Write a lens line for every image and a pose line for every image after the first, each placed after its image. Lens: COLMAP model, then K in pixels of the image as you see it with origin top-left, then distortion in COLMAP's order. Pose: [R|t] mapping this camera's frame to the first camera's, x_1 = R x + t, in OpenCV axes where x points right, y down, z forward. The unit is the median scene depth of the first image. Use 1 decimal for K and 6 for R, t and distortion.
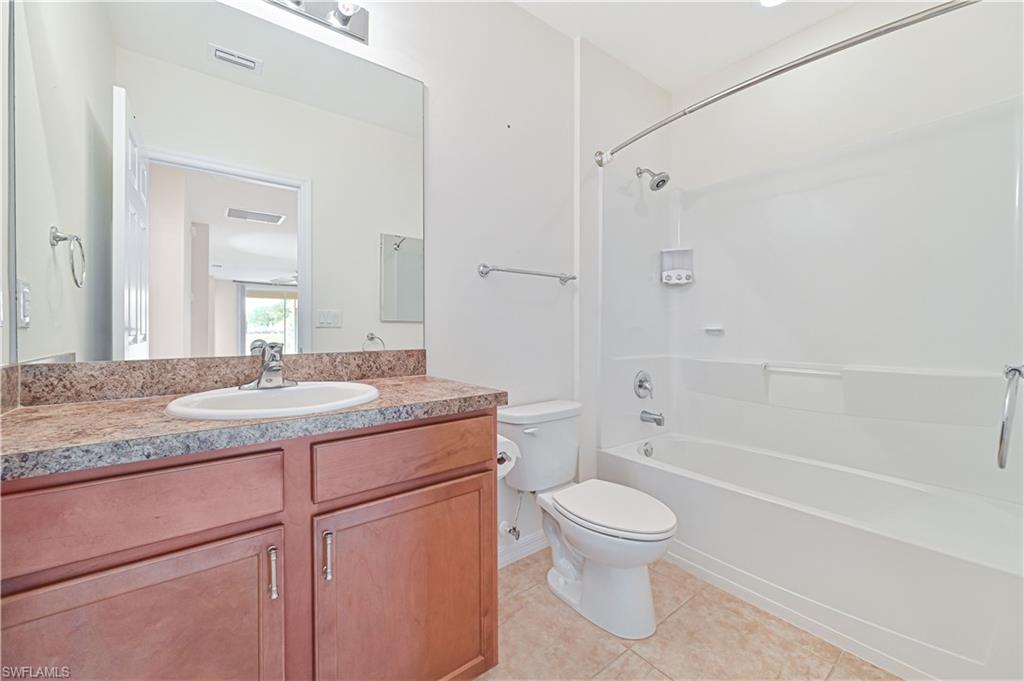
lens RADIAL K [[415.5, 0, 539.0], [0, 415.5, 323.6], [0, 0, 1]] dist [0.000094, -0.000007]
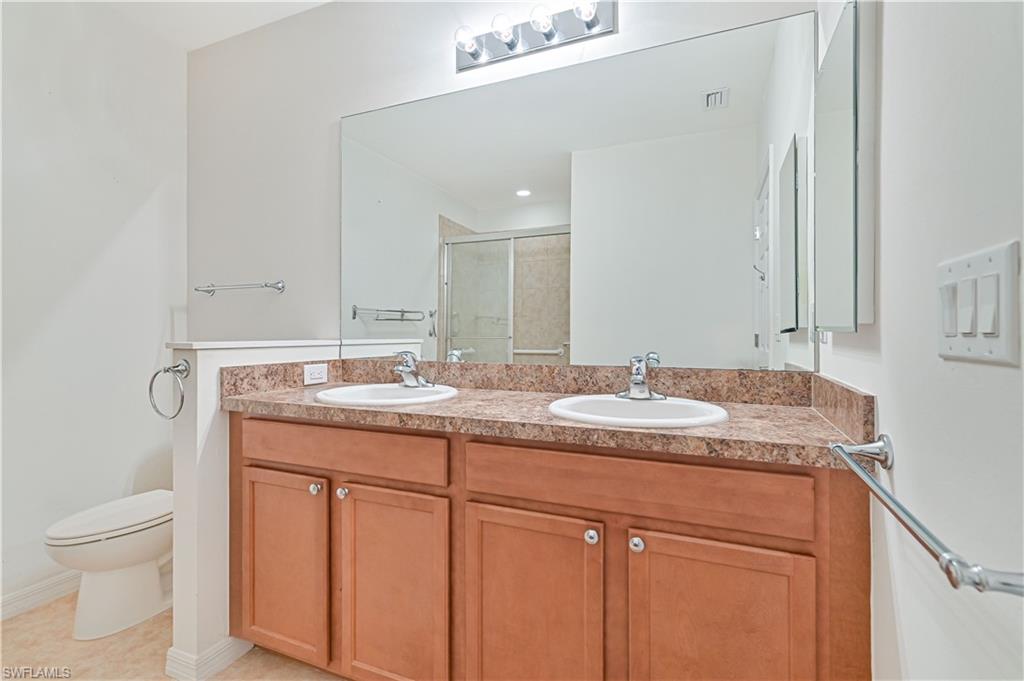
lens RADIAL K [[469.9, 0, 516.0], [0, 469.9, 338.7], [0, 0, 1]] dist [0.001579, 0.000046]
pose [[0.455681, 0.003726, -0.890135, 0.463257], [0.000420, 0.999990, 0.004400, 0.001642], [0.890143, -0.002379, 0.455675, 0.360079]]
